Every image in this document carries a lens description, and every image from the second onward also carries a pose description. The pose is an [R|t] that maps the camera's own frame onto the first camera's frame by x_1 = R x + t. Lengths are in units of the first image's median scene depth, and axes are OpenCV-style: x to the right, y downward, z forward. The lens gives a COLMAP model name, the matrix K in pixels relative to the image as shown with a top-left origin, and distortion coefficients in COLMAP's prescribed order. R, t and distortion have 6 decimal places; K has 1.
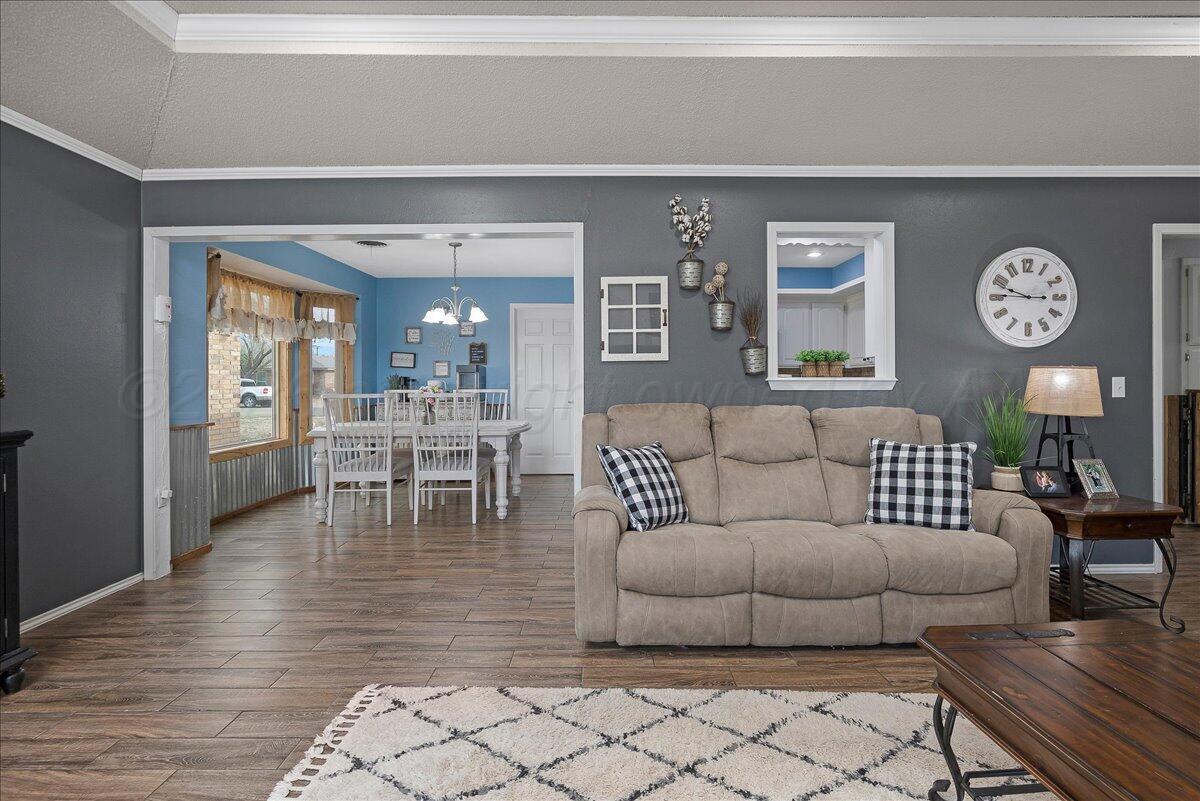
lens RADIAL K [[565.9, 0, 616.3], [0, 565.9, 378.3], [0, 0, 1]] dist [-0.013532, 0.000271]
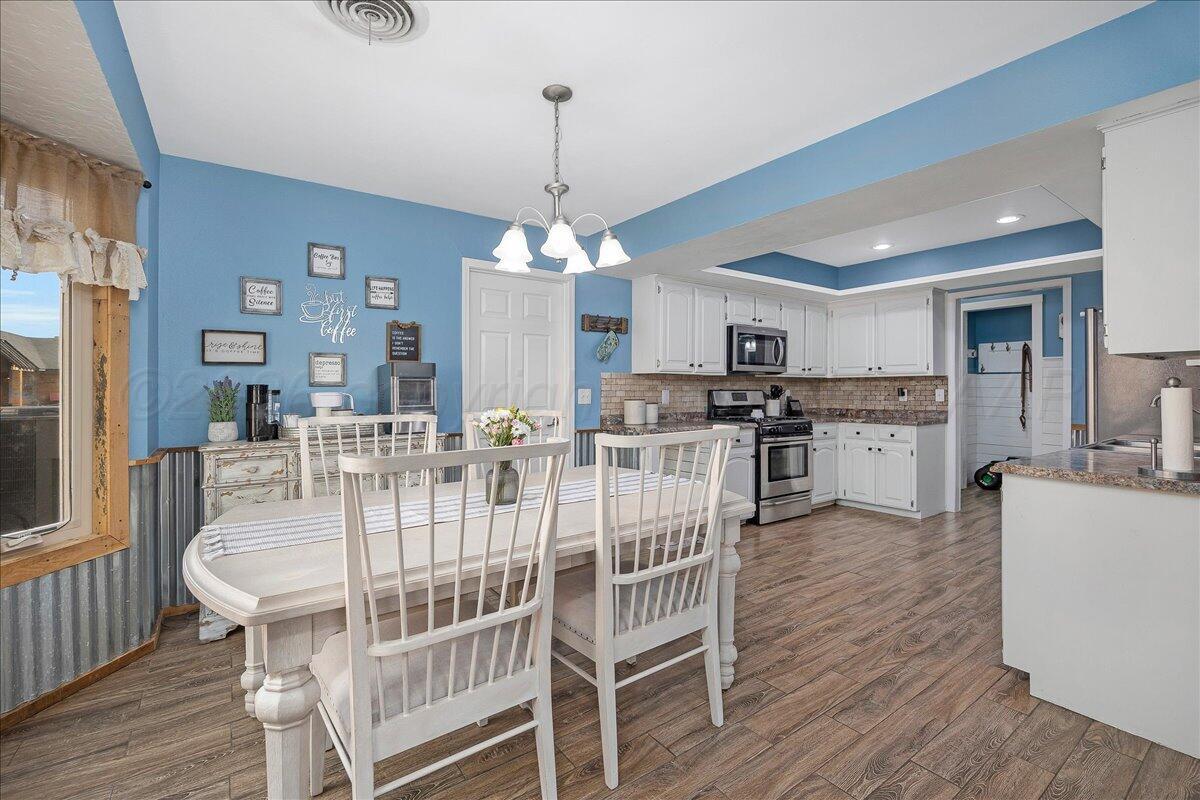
lens RADIAL K [[528.3, 0, 610.8], [0, 528.3, 389.5], [0, 0, 1]] dist [-0.013633, -0.000777]
pose [[0.826626, -0.000556, 0.562752, -0.732894], [-0.004157, 0.999966, 0.007093, -0.006455], [-0.562737, -0.008202, 0.826596, 0.963828]]
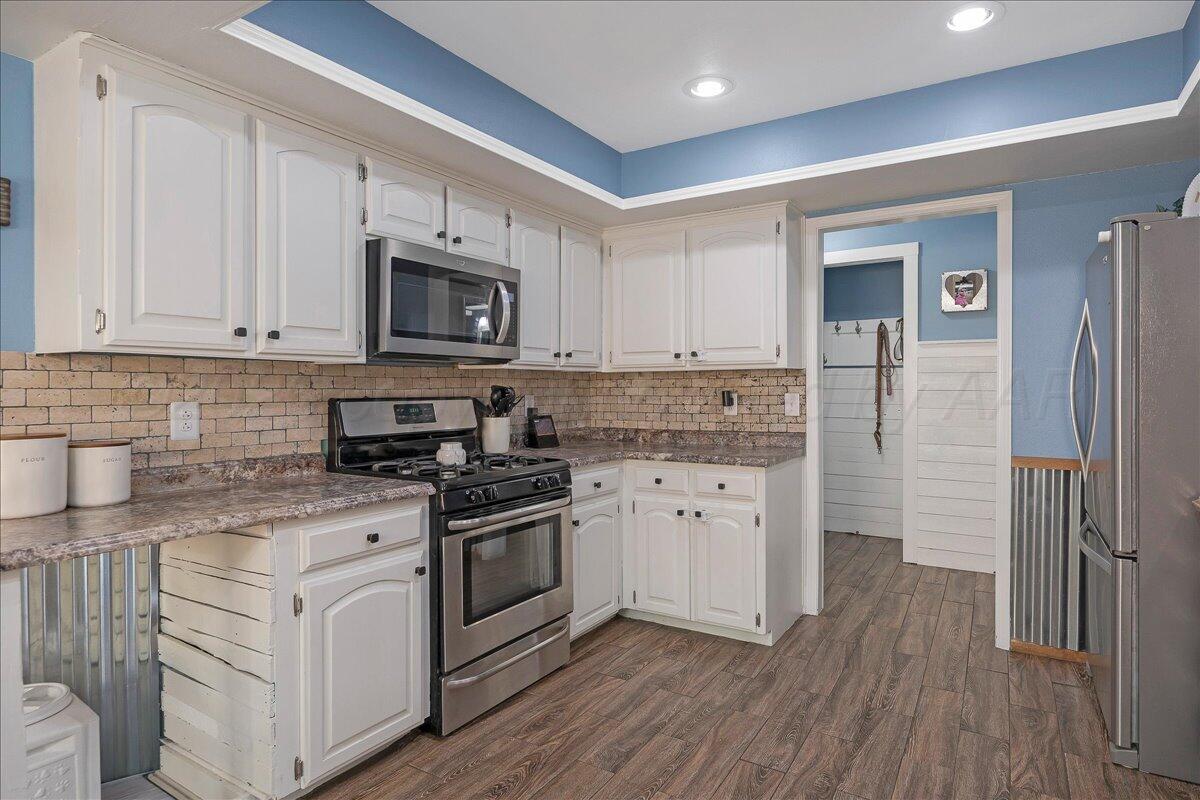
lens RADIAL K [[657.4, 0, 598.4], [0, 657.4, 391.5], [0, 0, 1]] dist [-0.006225, 0.000263]
pose [[0.563723, -0.005708, 0.825944, -0.132800], [-0.002756, 0.999958, 0.008791, -0.011989], [-0.825959, -0.007232, 0.563683, 1.347378]]
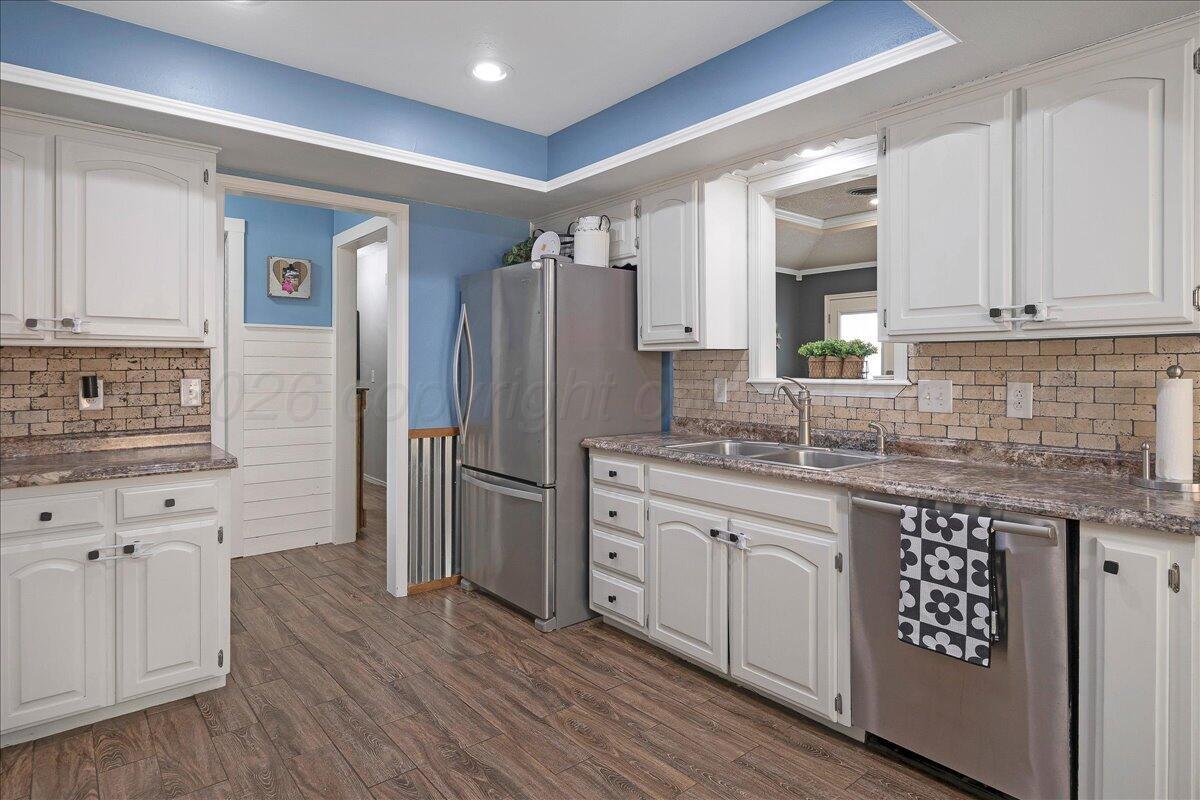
lens RADIAL K [[657.4, 0, 611.3], [0, 657.4, 371.0], [0, 0, 1]] dist [-0.006225, 0.000263]
pose [[-0.622691, 0.000113, 0.782468, -0.106492], [-0.003779, 0.999988, -0.003151, -0.010041], [-0.782459, -0.004919, -0.622683, 1.782269]]
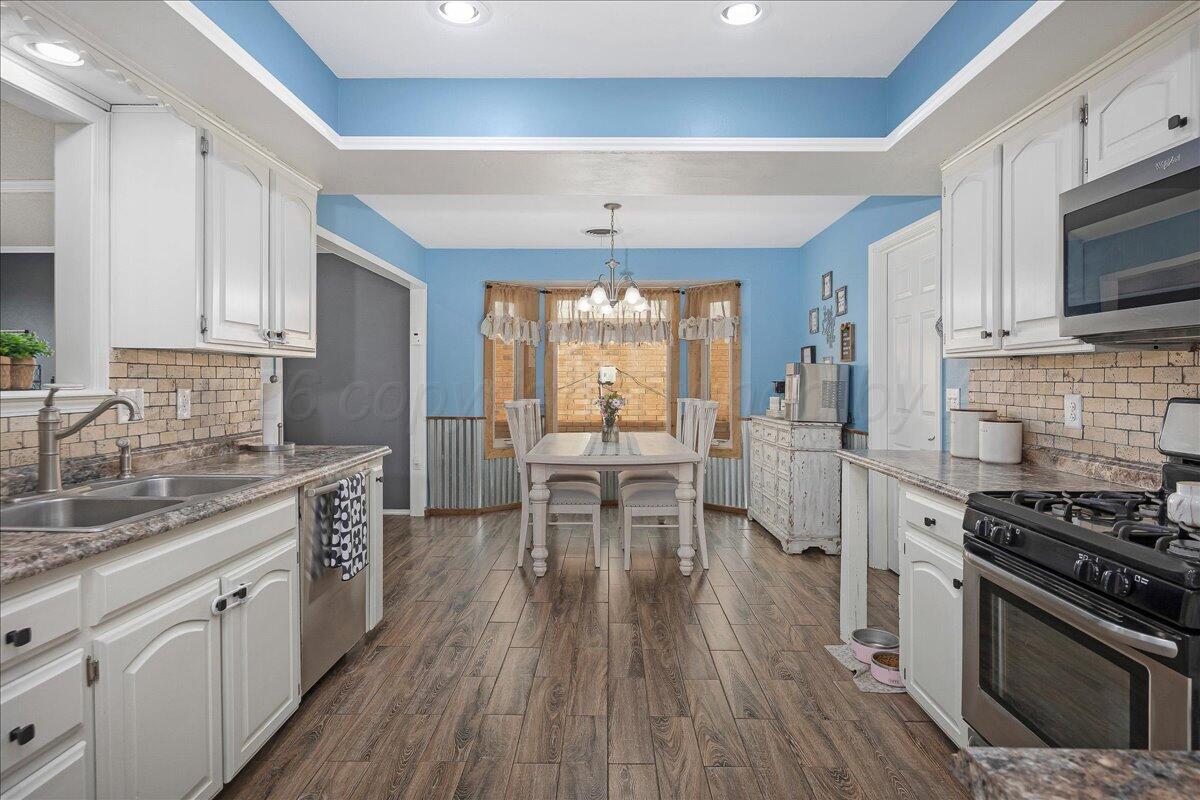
lens RADIAL K [[657.4, 0, 597.7], [0, 657.4, 387.3], [0, 0, 1]] dist [-0.006225, 0.000263]
pose [[-0.056445, 0.014473, -0.998301, 0.901718], [0.001486, 0.999895, 0.014412, -0.013768], [0.998405, -0.000670, -0.056461, 1.566474]]
